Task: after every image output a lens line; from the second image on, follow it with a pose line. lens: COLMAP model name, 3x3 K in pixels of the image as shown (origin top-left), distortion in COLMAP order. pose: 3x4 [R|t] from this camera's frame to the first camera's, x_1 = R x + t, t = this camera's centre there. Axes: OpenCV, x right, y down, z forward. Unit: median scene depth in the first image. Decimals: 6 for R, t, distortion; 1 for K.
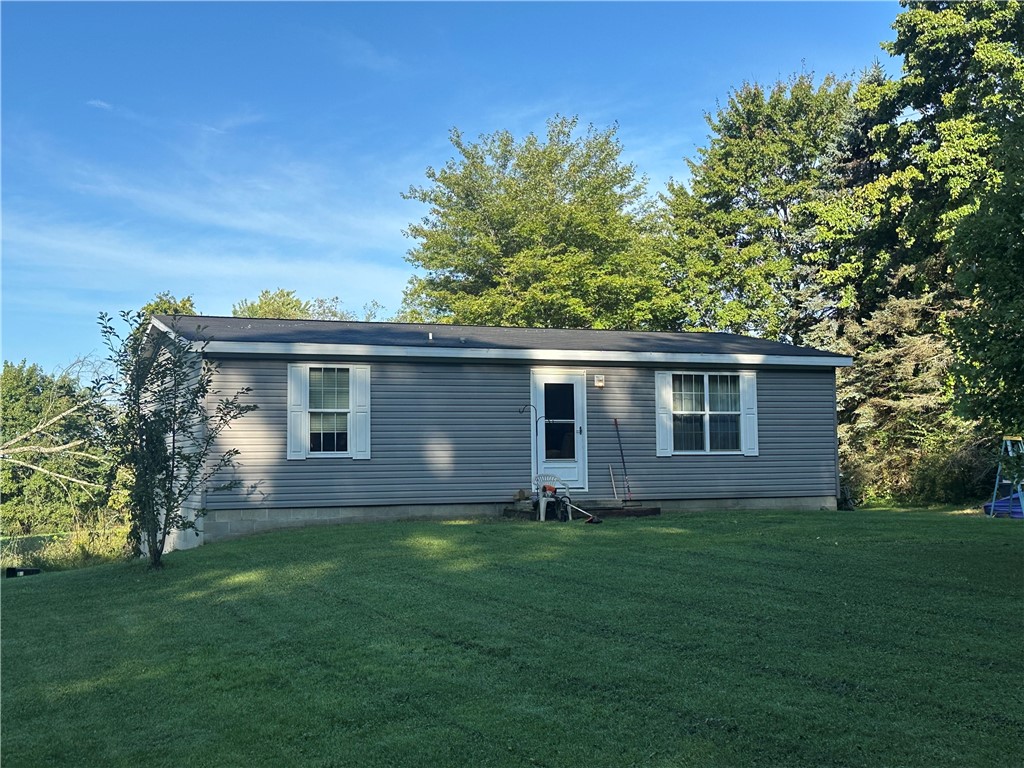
lens RADIAL K [[1324.9, 0, 512.0], [0, 1324.9, 384.0], [0, 0, 1]] dist [0.225563, -0.557434]
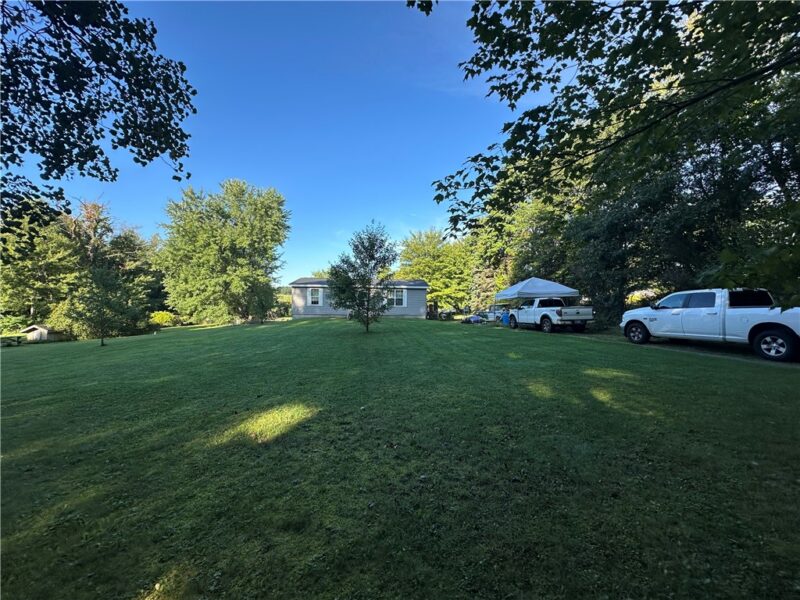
lens RADIAL K [[322.0, 0, 400.0], [0, 322.0, 300.0], [0, 0, 1]] dist [0.020991, 0.000008]
pose [[0.940694, 0.025093, -0.338327, 0.554572], [-0.003681, 0.997957, 0.063784, -0.045513], [0.339237, -0.058756, 0.938864, -0.101951]]
